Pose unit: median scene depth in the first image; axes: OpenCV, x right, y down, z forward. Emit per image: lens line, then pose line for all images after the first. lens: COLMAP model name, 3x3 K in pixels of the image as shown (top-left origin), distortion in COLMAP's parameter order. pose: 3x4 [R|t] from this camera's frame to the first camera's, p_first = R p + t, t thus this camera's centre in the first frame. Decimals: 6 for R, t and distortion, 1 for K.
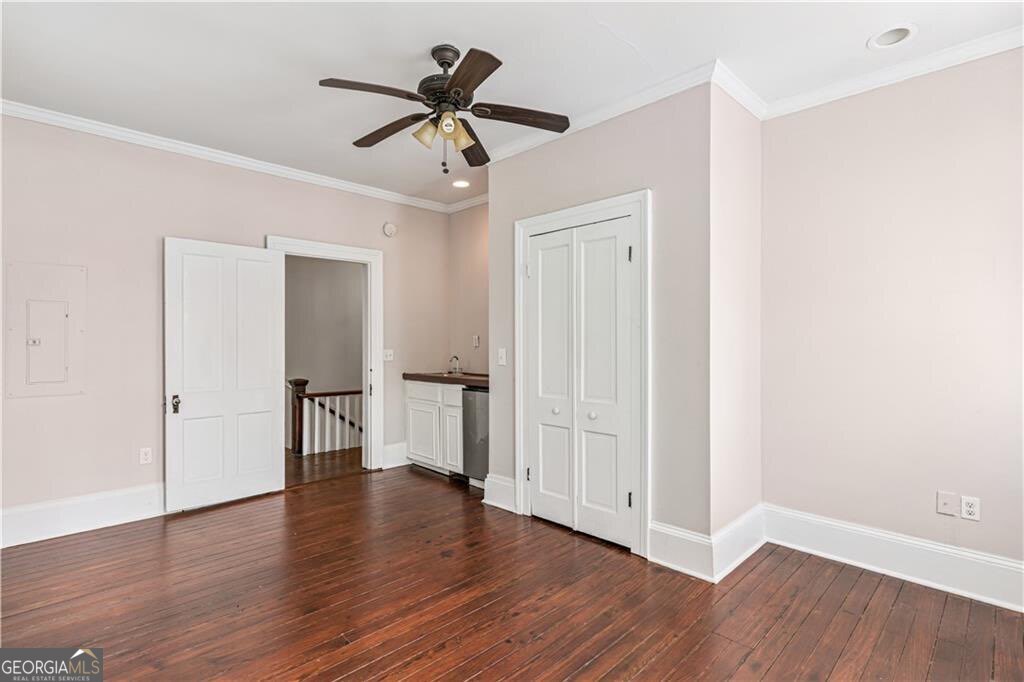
lens RADIAL K [[489.4, 0, 508.6], [0, 489.4, 342.4], [0, 0, 1]] dist [0.003248, 0.000878]
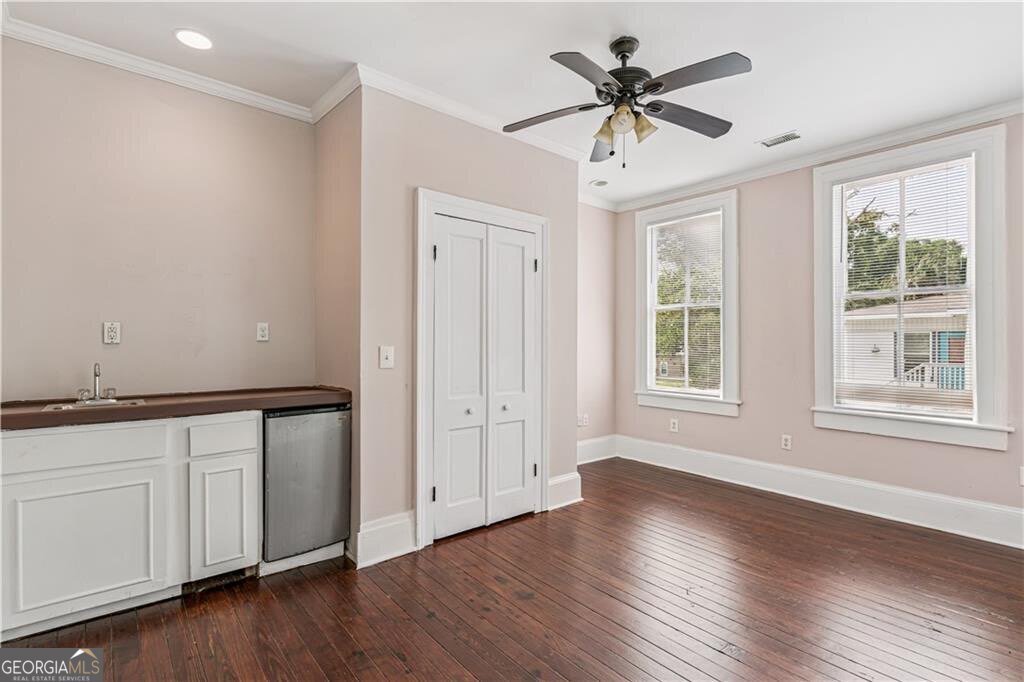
lens RADIAL K [[489.4, 0, 512.2], [0, 489.4, 339.4], [0, 0, 1]] dist [0.003248, 0.000878]
pose [[0.063472, 0.005643, 0.997968, -0.857979], [-0.013152, 0.999902, -0.004817, 0.003965], [-0.997897, -0.012819, 0.063540, 0.876417]]
